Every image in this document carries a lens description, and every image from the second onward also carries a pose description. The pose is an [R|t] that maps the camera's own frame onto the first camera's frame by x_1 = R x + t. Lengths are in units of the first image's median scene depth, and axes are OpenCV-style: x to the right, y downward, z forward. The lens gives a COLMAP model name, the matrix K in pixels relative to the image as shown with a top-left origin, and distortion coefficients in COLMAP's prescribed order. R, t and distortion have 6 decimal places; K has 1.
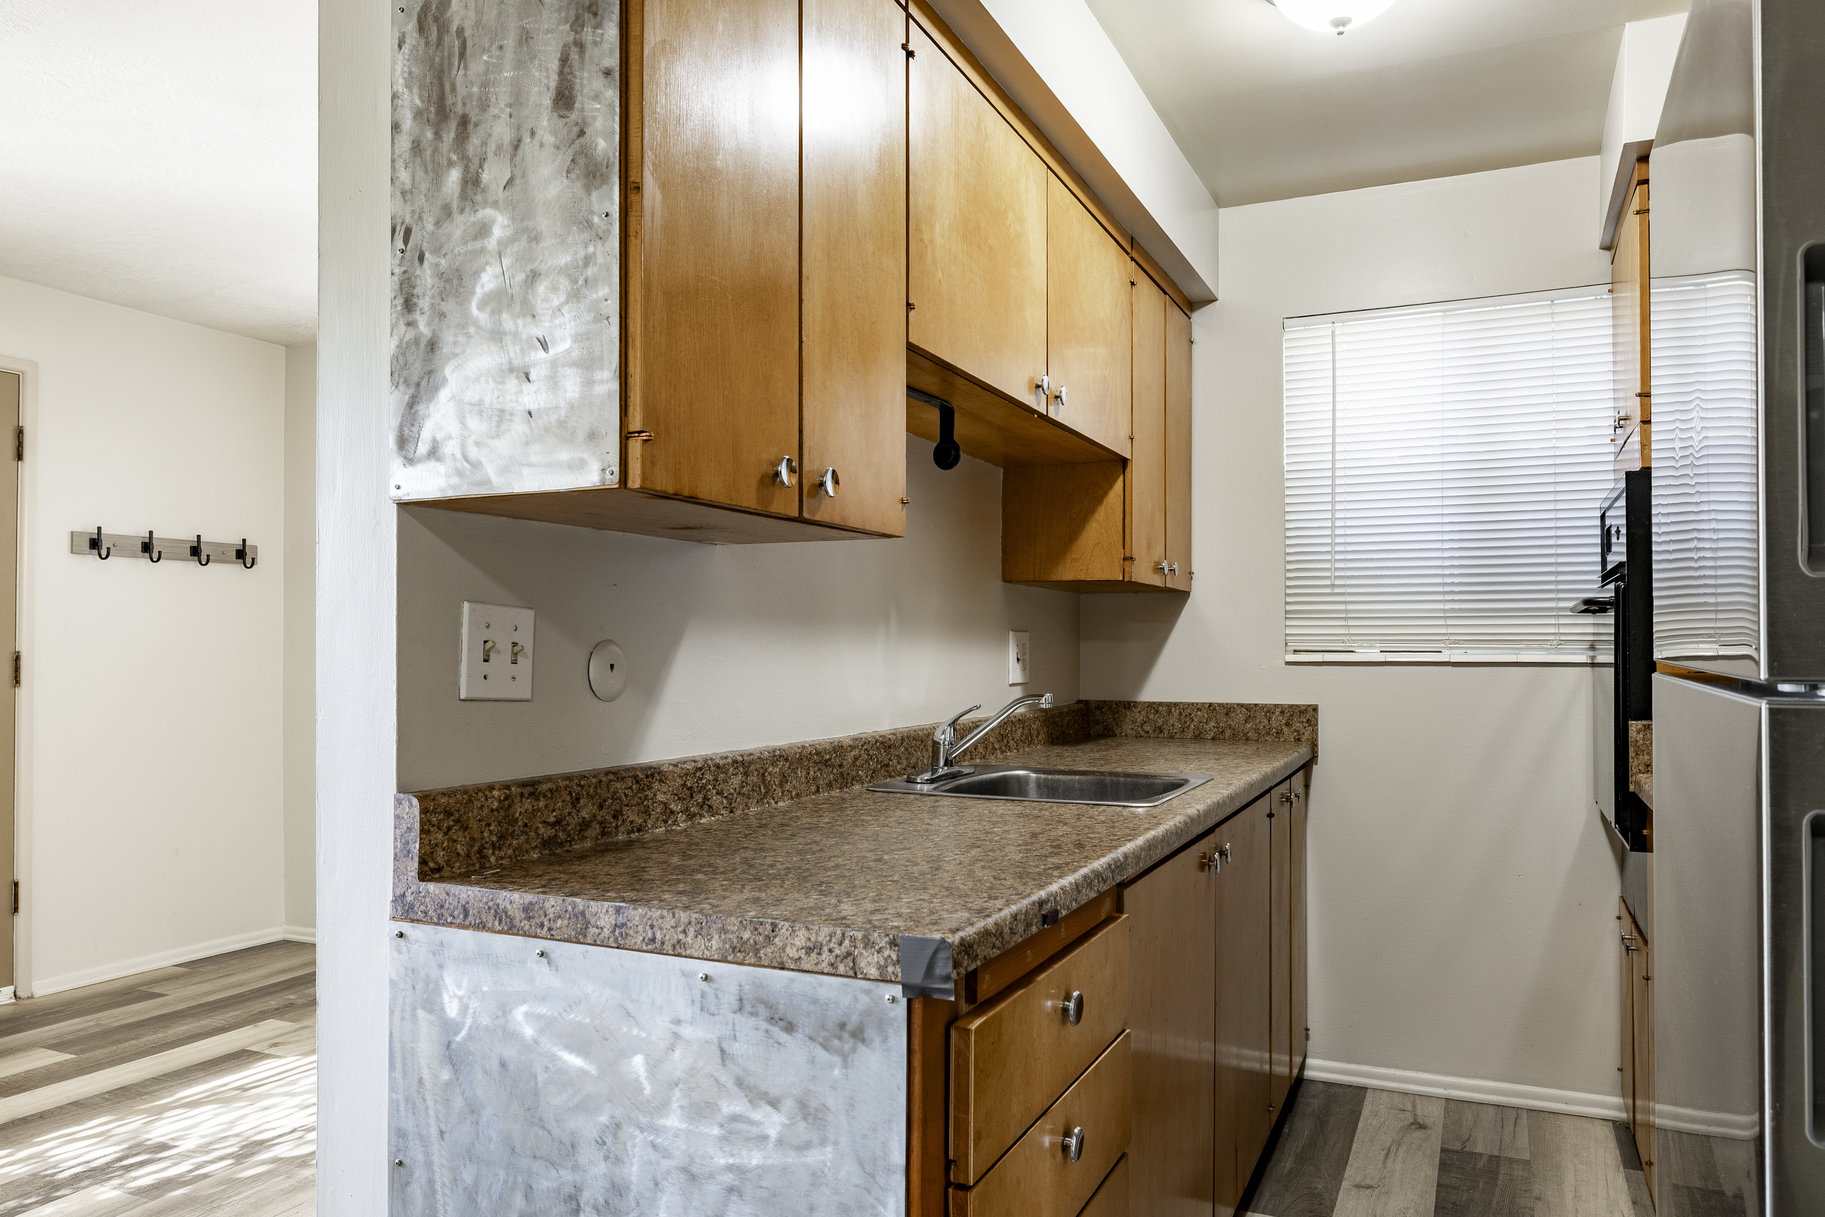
lens RADIAL K [[1301.3, 0, 851.2], [0, 1301.3, 629.5], [0, 0, 1]] dist [-0.004641, 0.001575]
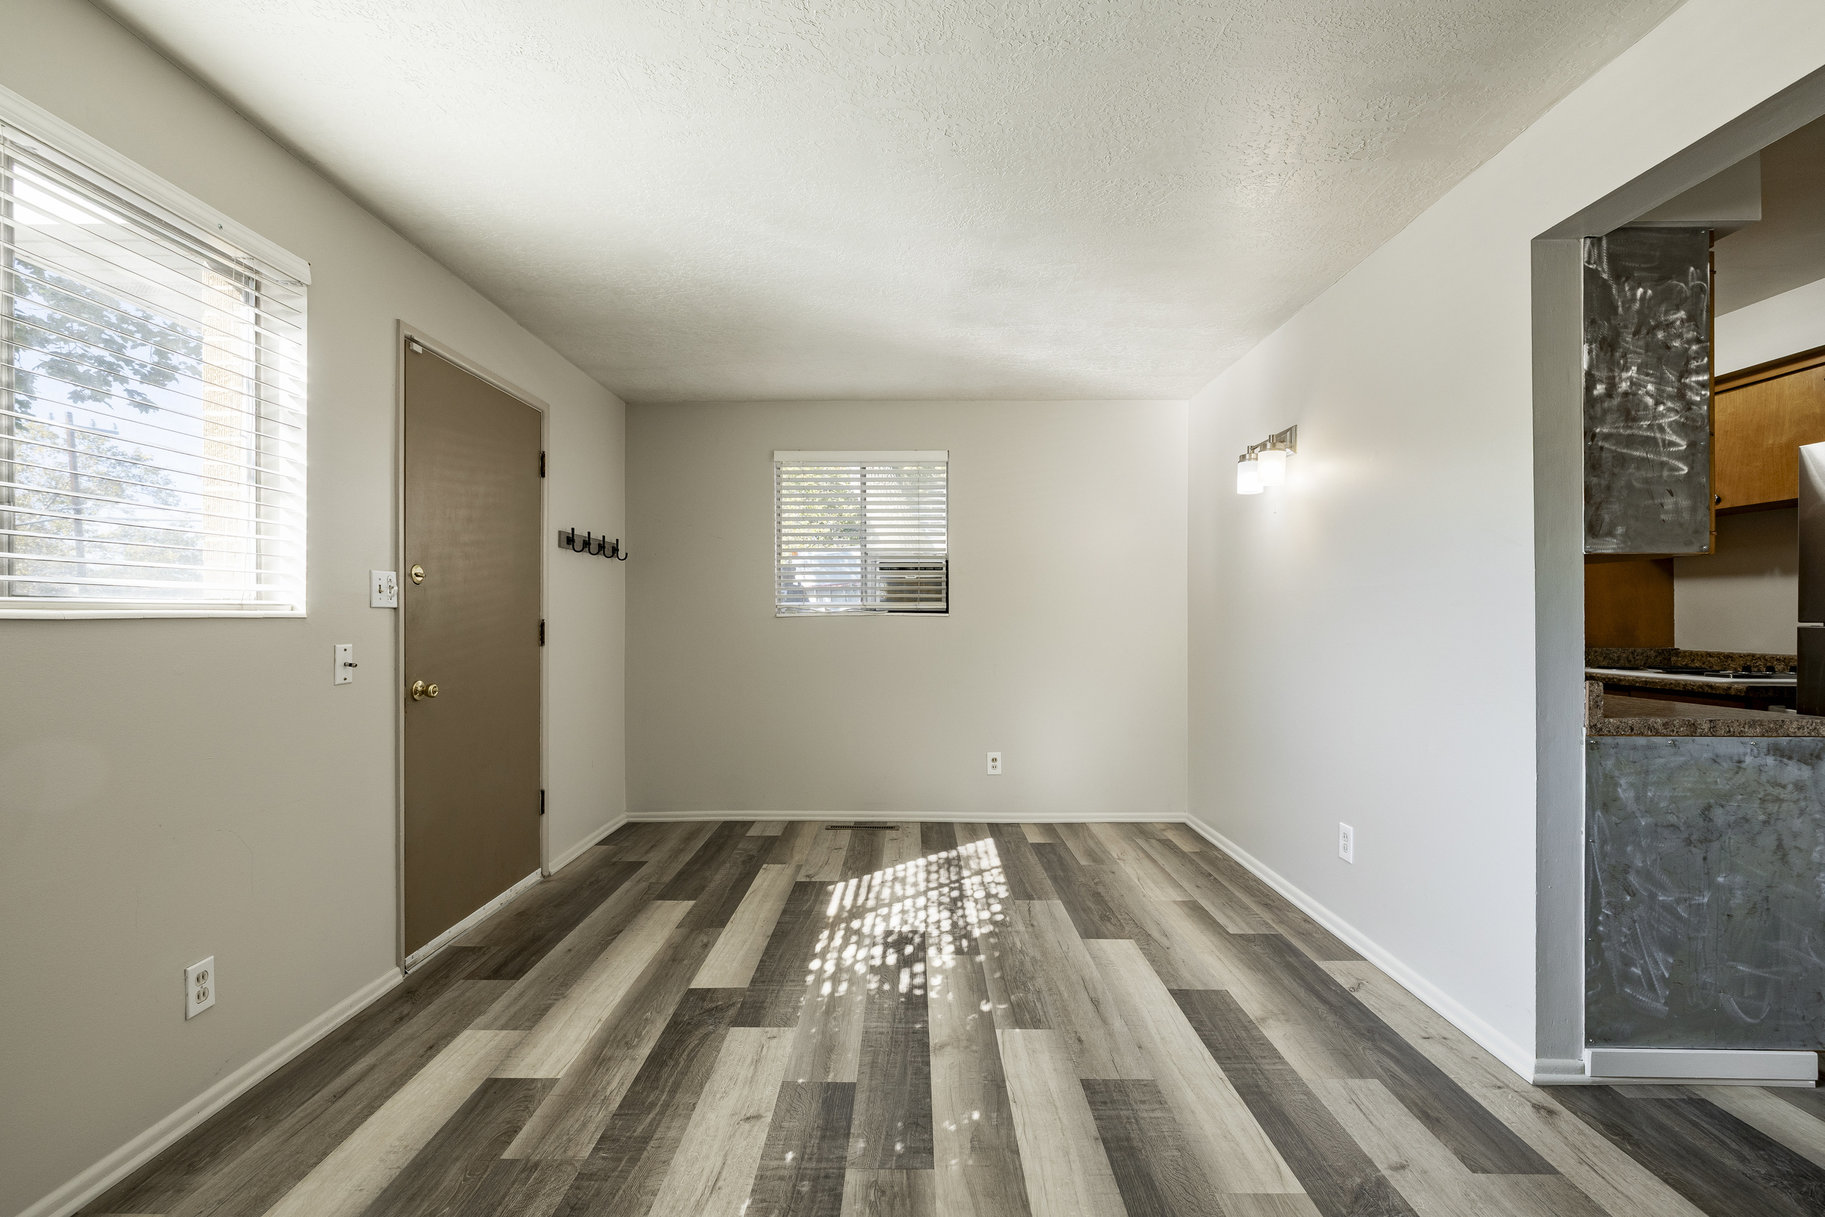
lens RADIAL K [[844.3, 0, 870.2], [0, 844.3, 613.9], [0, 0, 1]] dist [-0.000398, 0.000692]
pose [[0.903334, 0.001126, 0.428937, -2.134124], [-0.006089, 0.999929, 0.010199, 0.000225], [-0.428896, -0.011825, 0.903277, 0.200054]]
